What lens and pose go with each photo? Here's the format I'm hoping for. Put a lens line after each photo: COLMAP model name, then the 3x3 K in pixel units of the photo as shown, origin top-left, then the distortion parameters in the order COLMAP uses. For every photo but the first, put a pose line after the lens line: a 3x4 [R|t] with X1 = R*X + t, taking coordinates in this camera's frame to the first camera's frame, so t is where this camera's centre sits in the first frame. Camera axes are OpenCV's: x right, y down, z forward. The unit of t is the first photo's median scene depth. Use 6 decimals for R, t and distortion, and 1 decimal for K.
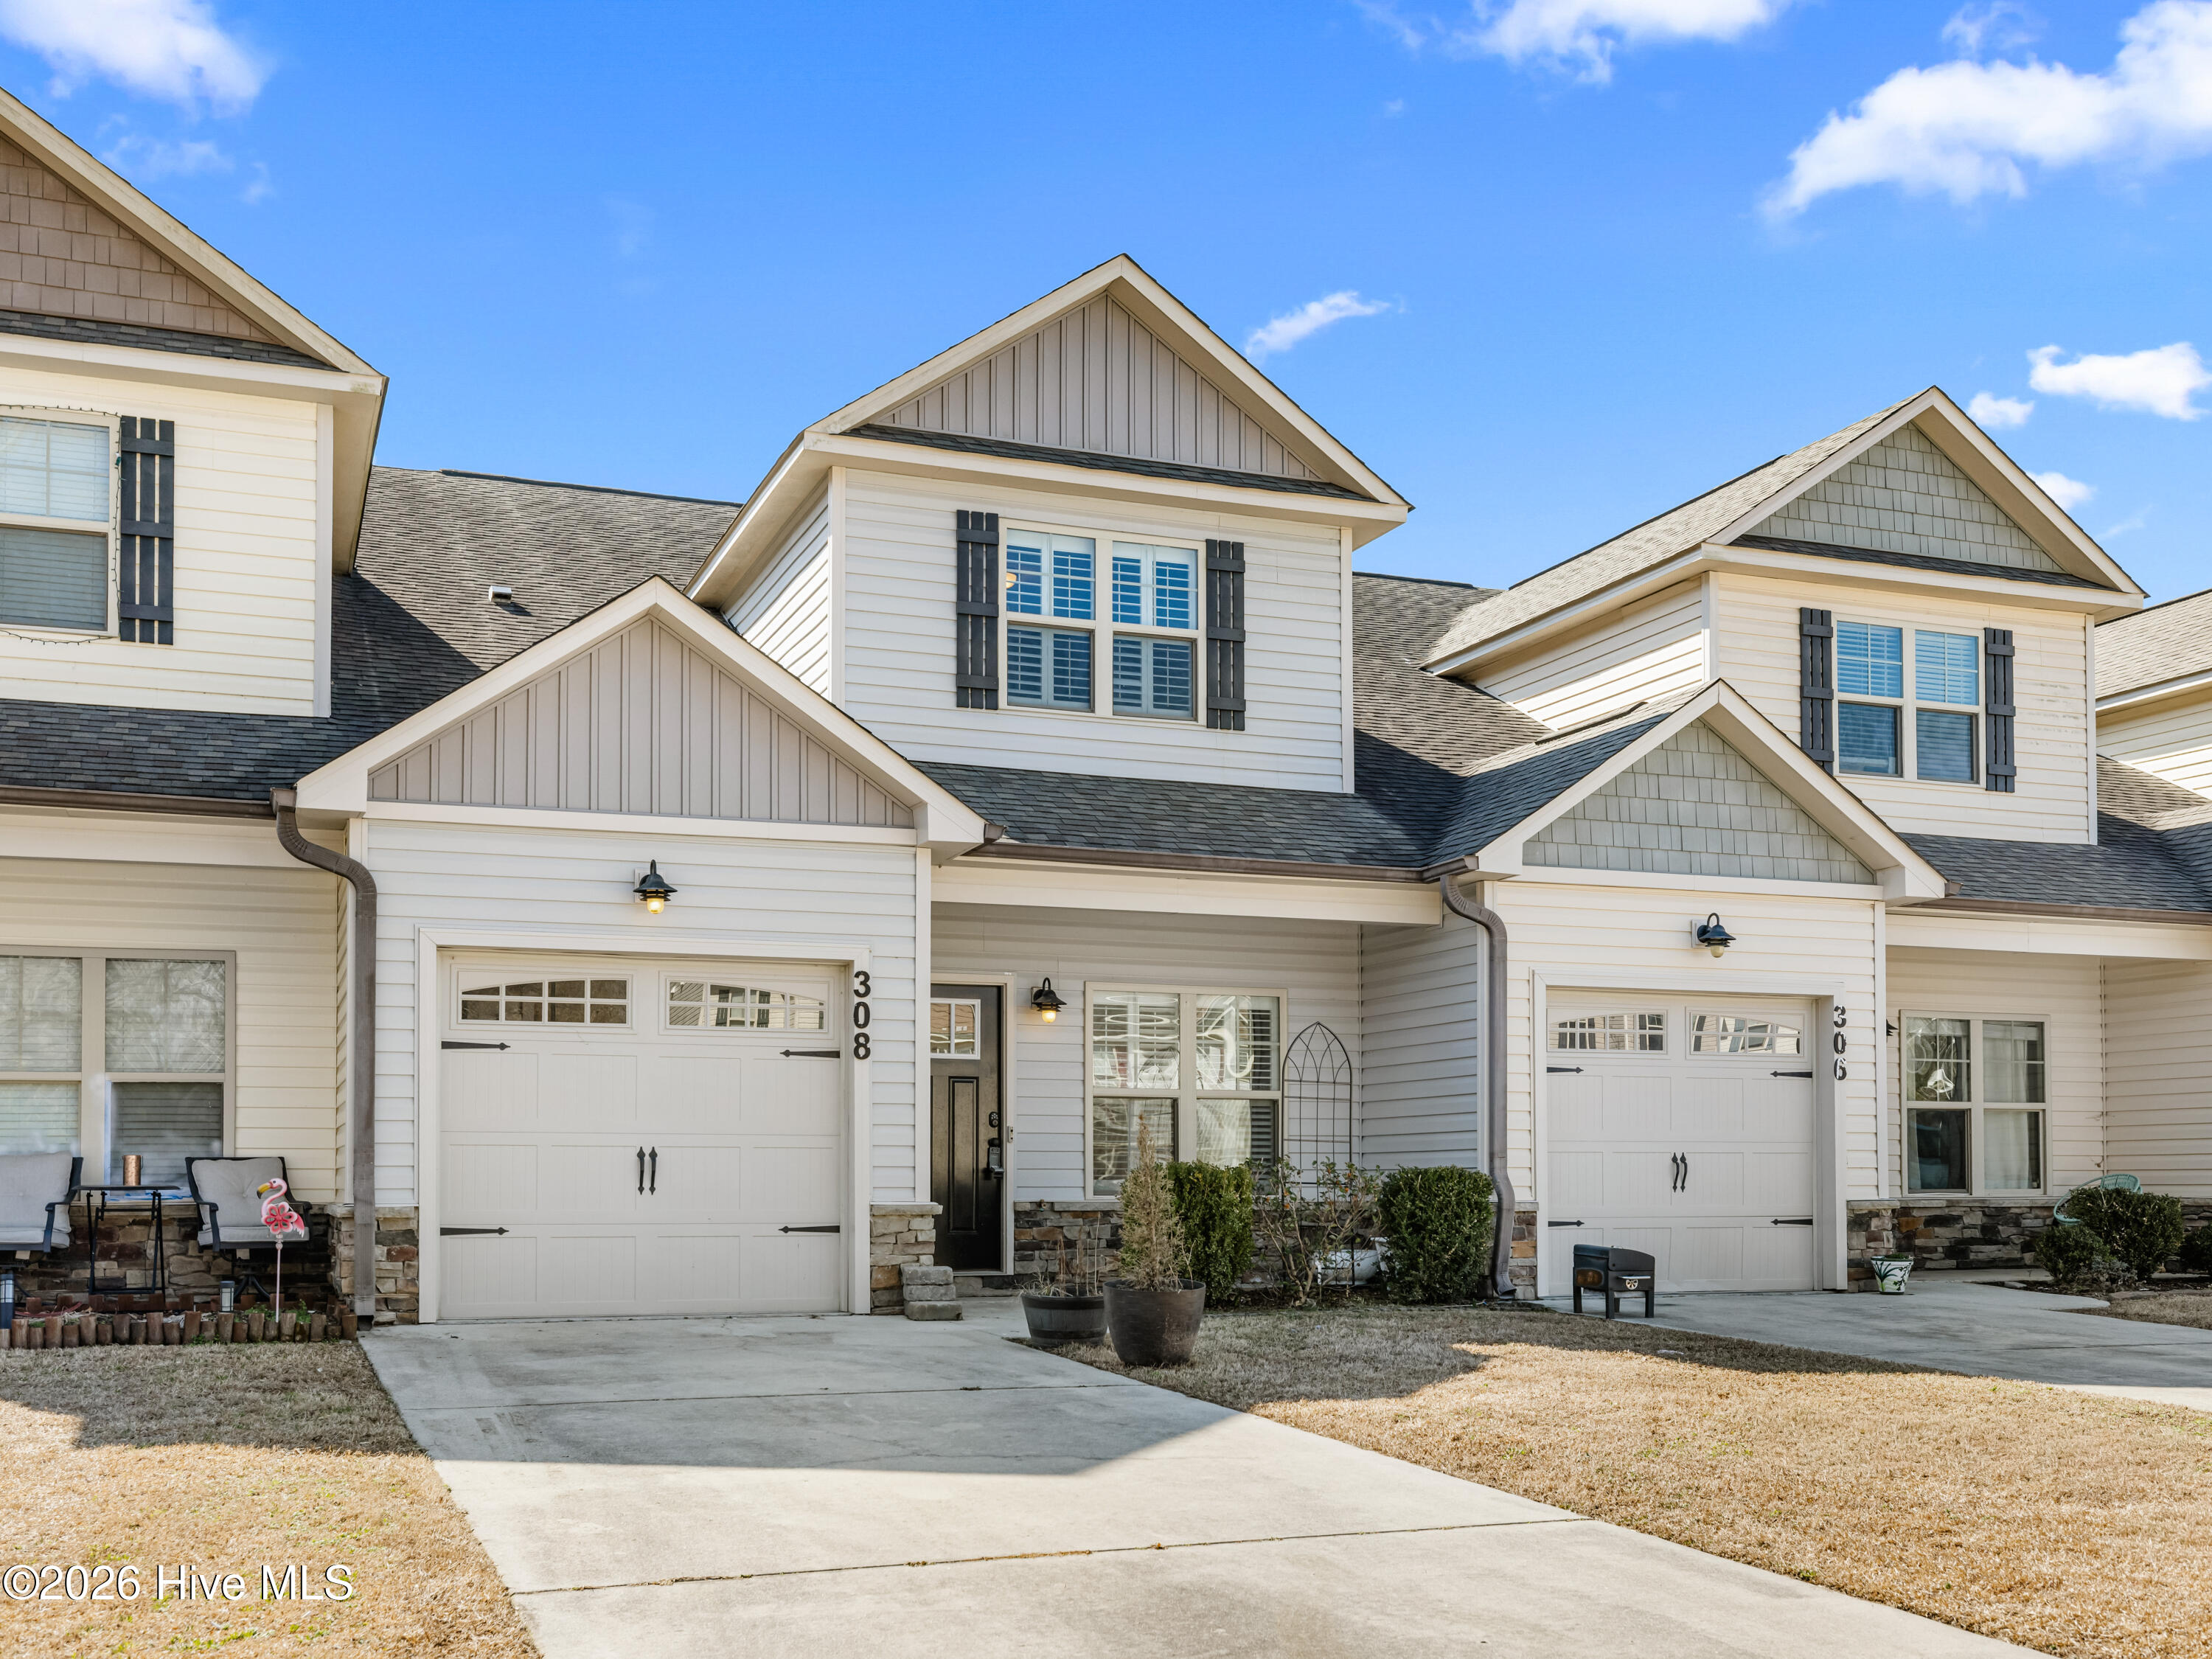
lens RADIAL K [[2229.2, 0, 1098.5], [0, 2229.2, 1080.9], [0, 0, 1]] dist [0.003468, 0.004586]
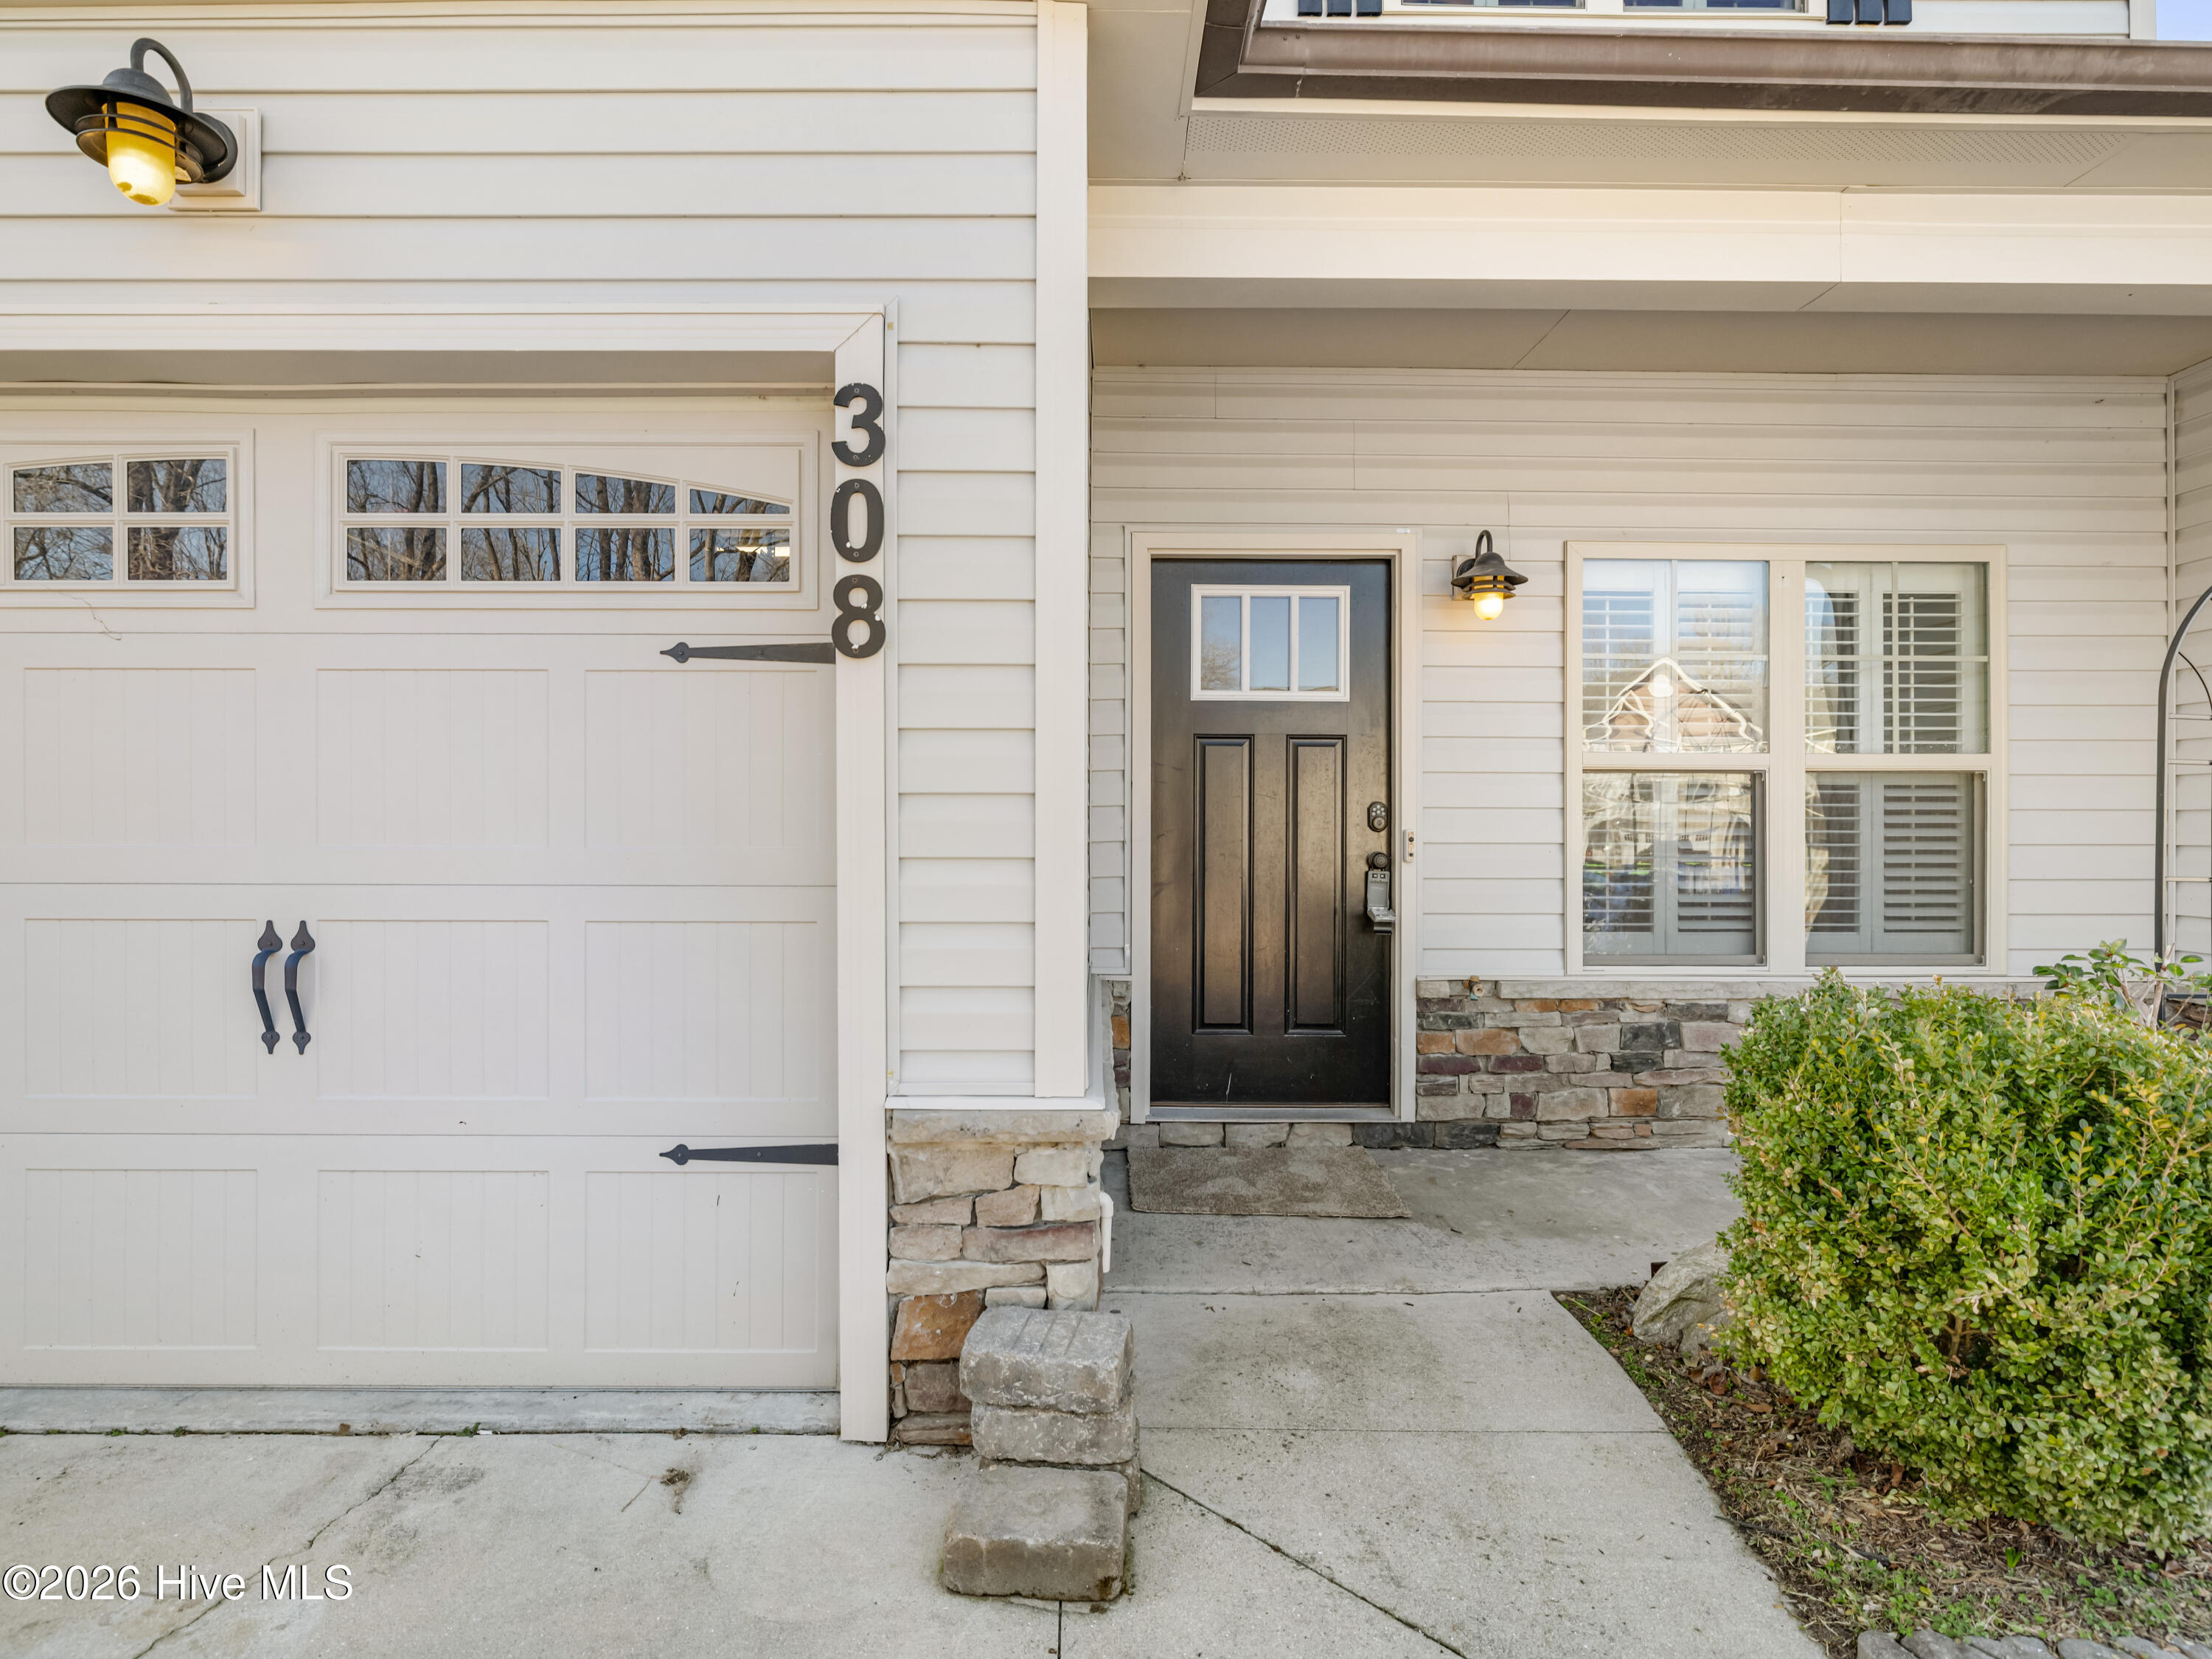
lens RADIAL K [[1132.9, 0, 1106.1], [0, 1132.9, 825.4], [0, 0, 1]] dist [-0.004538, 0.001780]
pose [[0.934383, 0.001791, -0.356266, -0.012784], [0.014942, 0.998910, 0.044210, 0.007226], [0.355957, -0.046633, 0.933338, 0.784837]]
